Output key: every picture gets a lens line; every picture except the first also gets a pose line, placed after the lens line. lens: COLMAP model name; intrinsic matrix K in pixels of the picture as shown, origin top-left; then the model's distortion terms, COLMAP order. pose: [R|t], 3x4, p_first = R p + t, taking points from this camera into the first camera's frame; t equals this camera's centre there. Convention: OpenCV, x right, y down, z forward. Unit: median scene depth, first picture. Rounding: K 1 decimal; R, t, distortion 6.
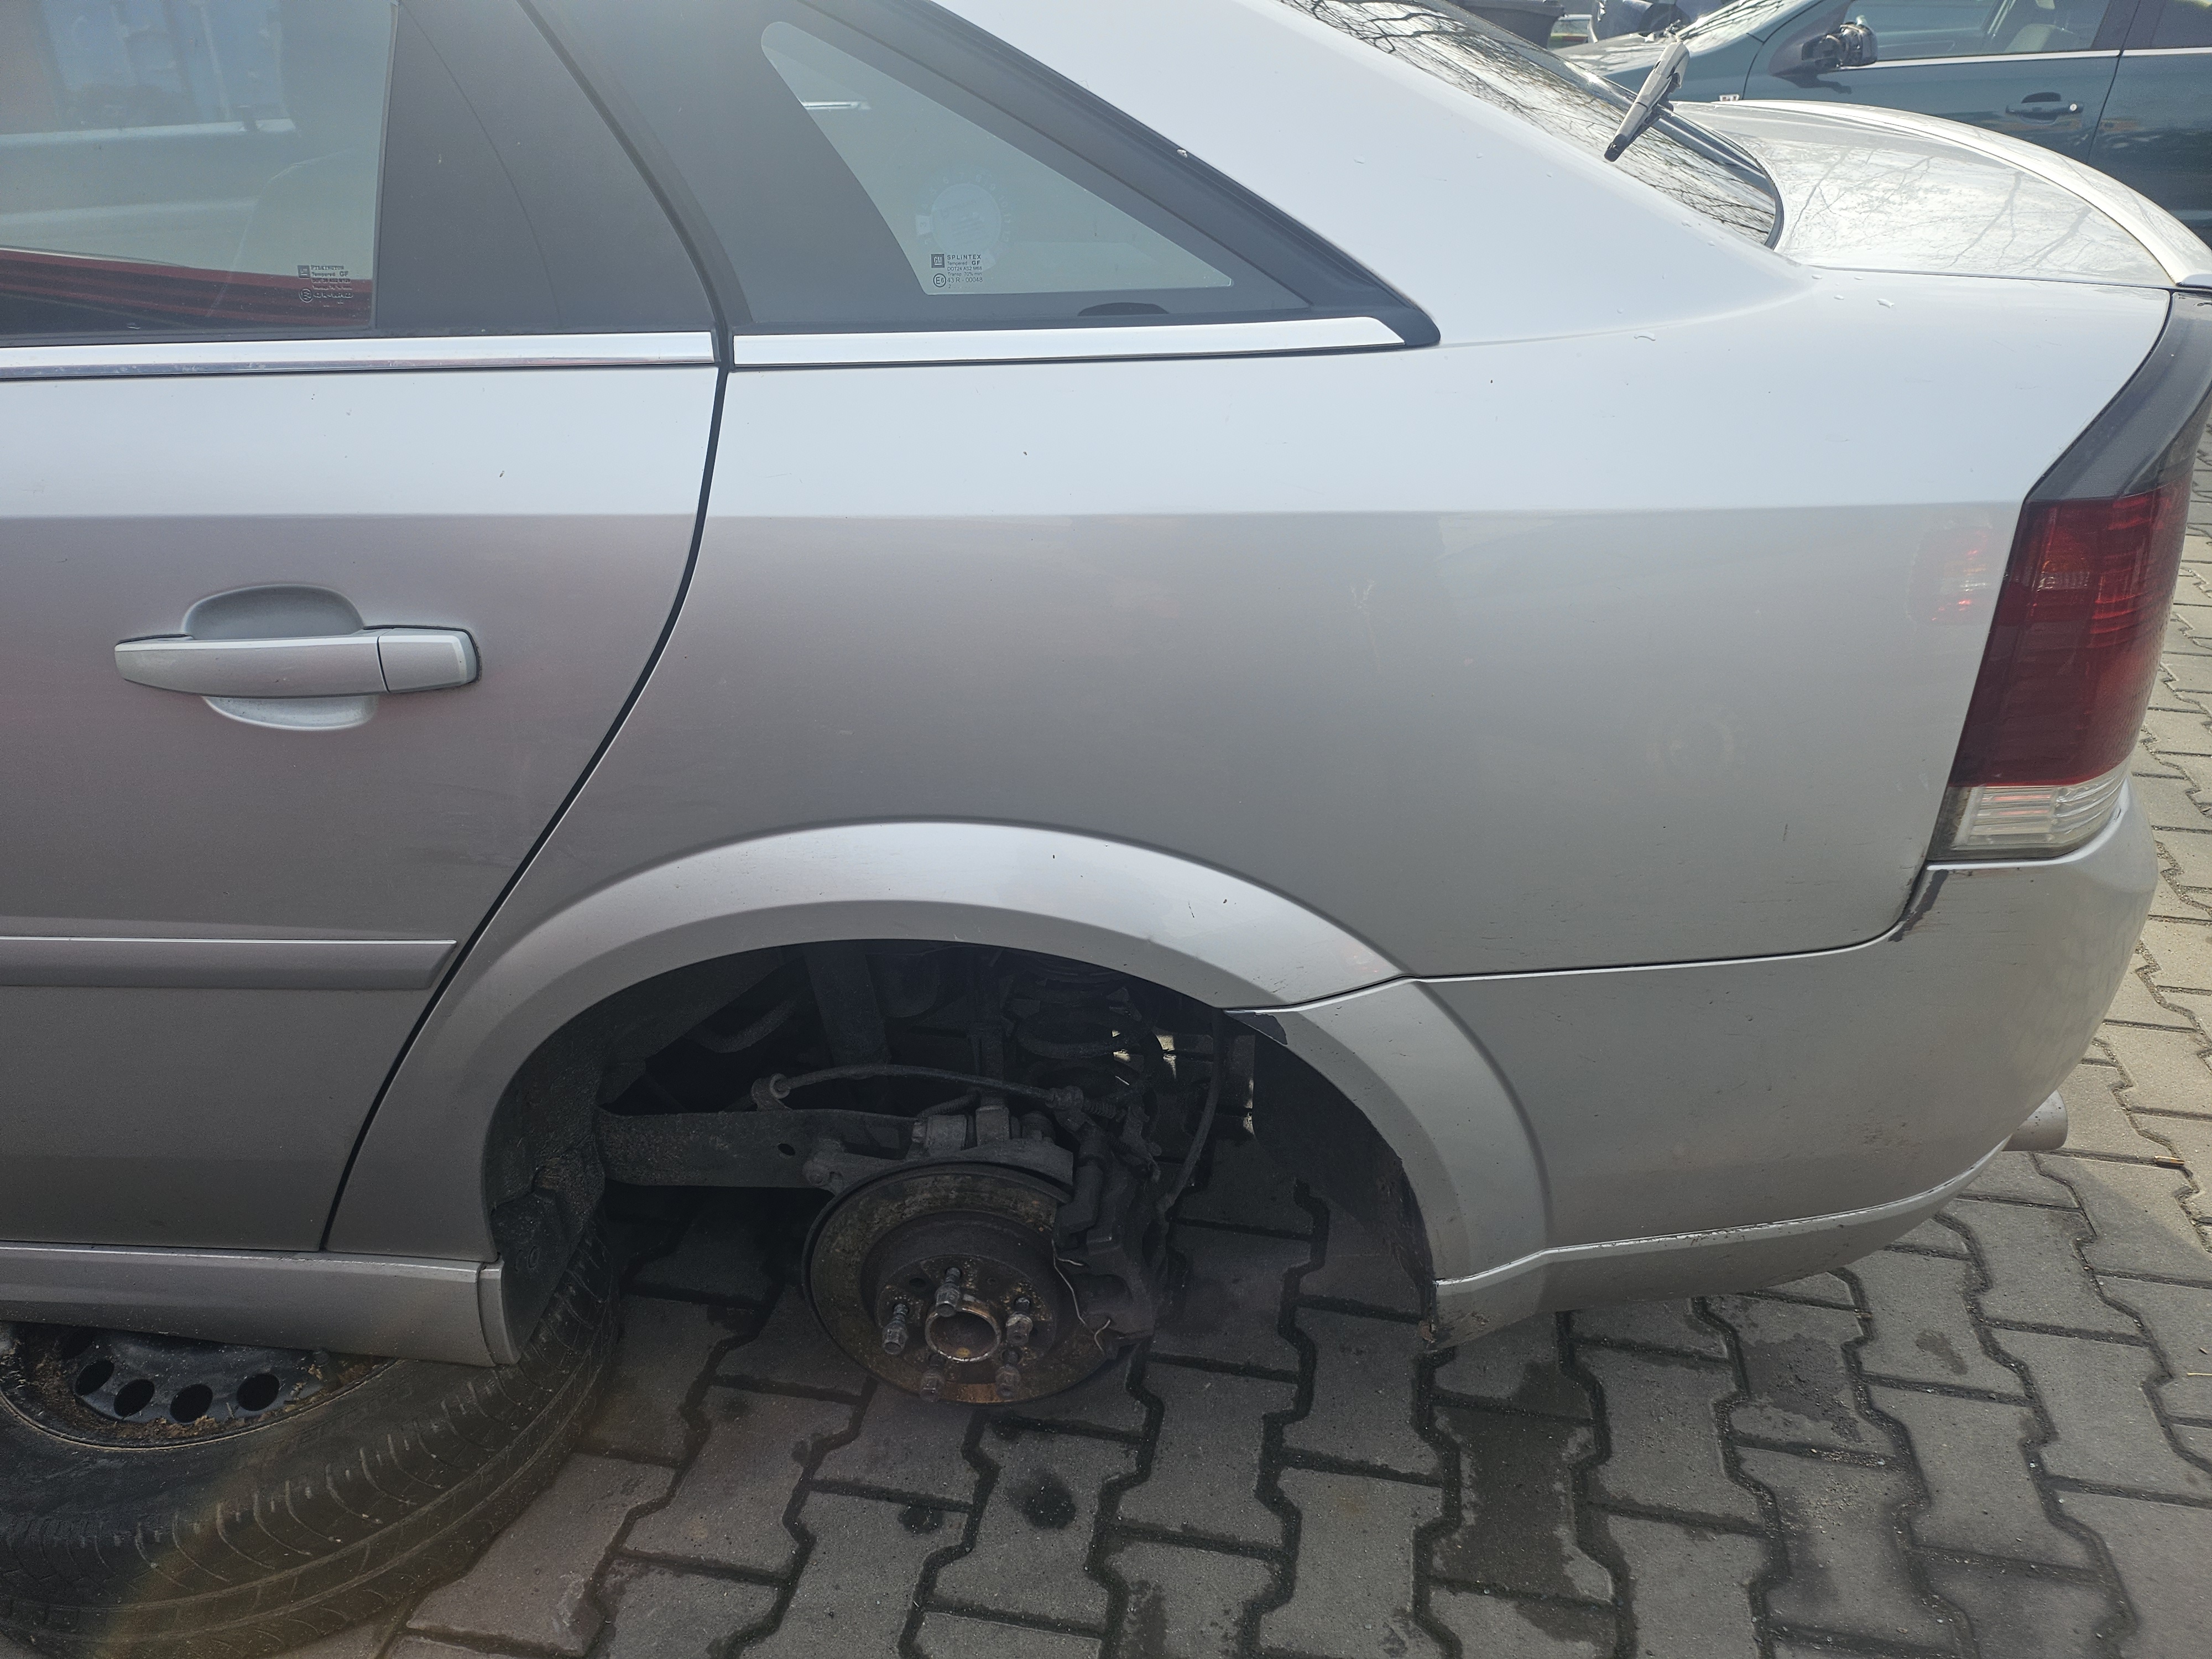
lens RADIAL K [[1556.5, 0, 1111.7], [0, 1556.5, 850.0], [0, 0, 1]] dist [0.059819, -0.067587]
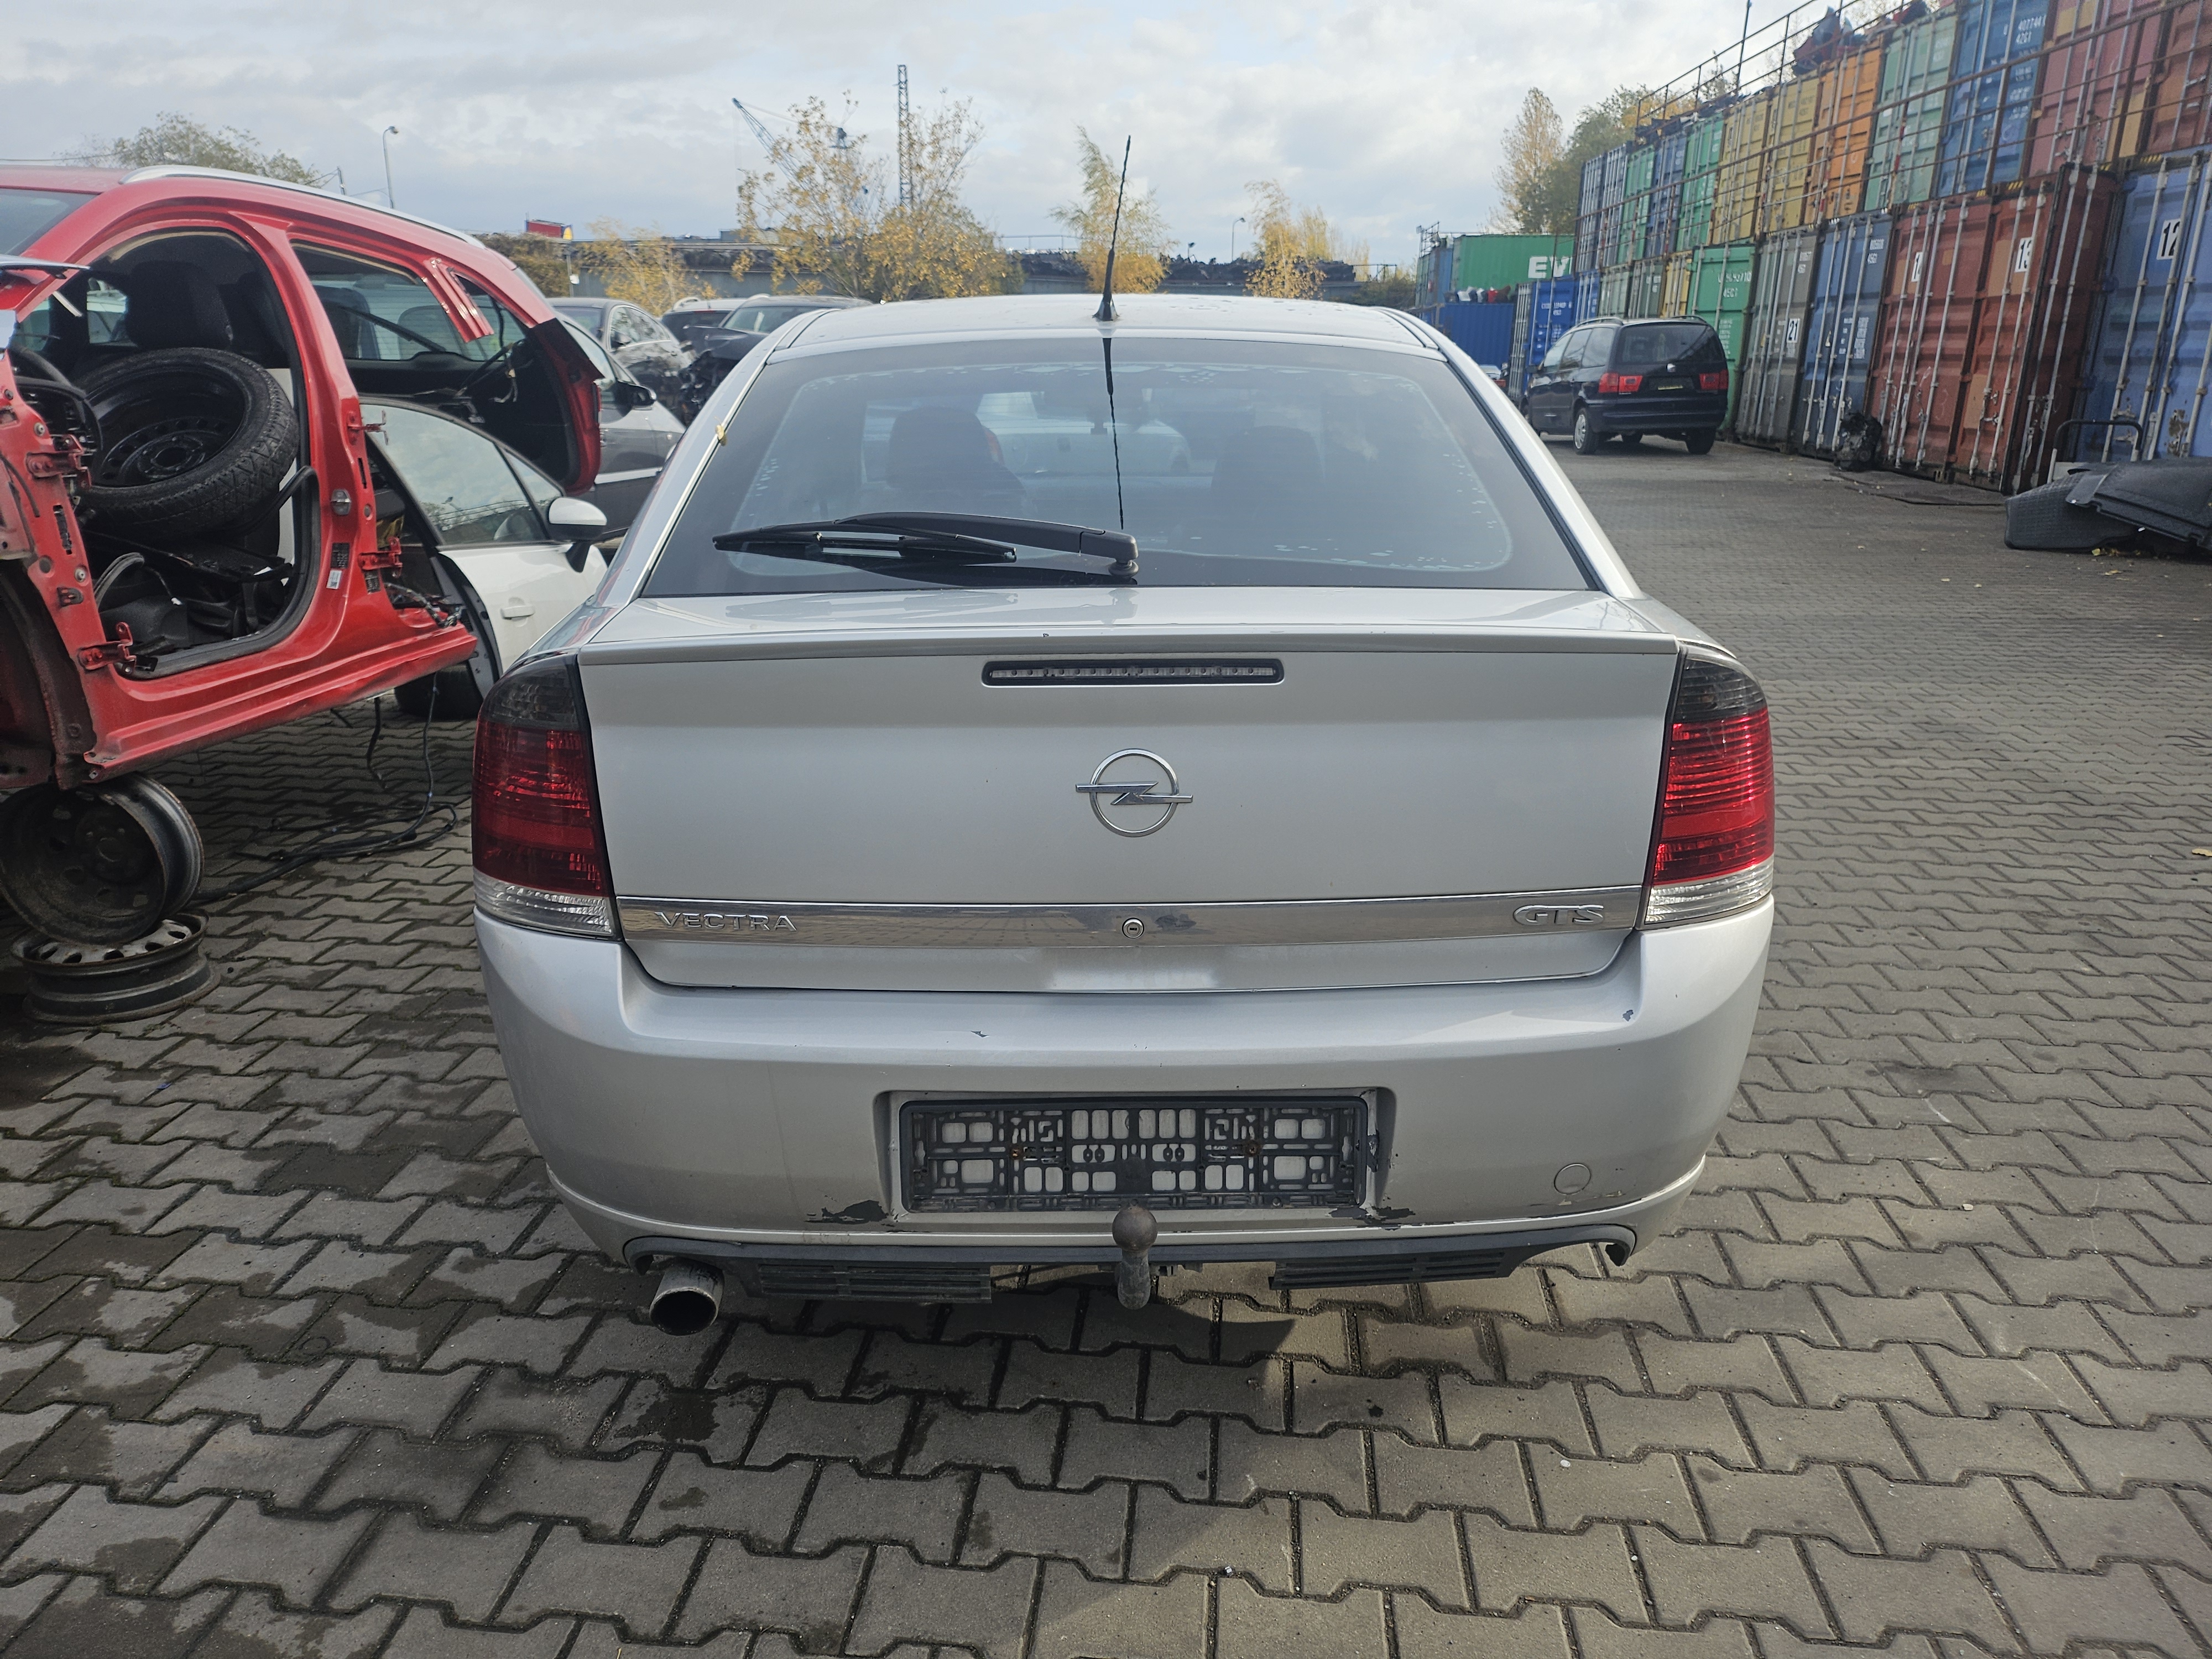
lens RADIAL K [[1556.5, 0, 1104.5], [0, 1556.5, 850.9], [0, 0, 1]] dist [0.059819, -0.067587]
pose [[0.087541, 0.304847, -0.948370, 1.834136], [-0.498510, 0.837647, 0.223240, -0.633456], [0.862453, 0.453229, 0.225298, 0.915361]]
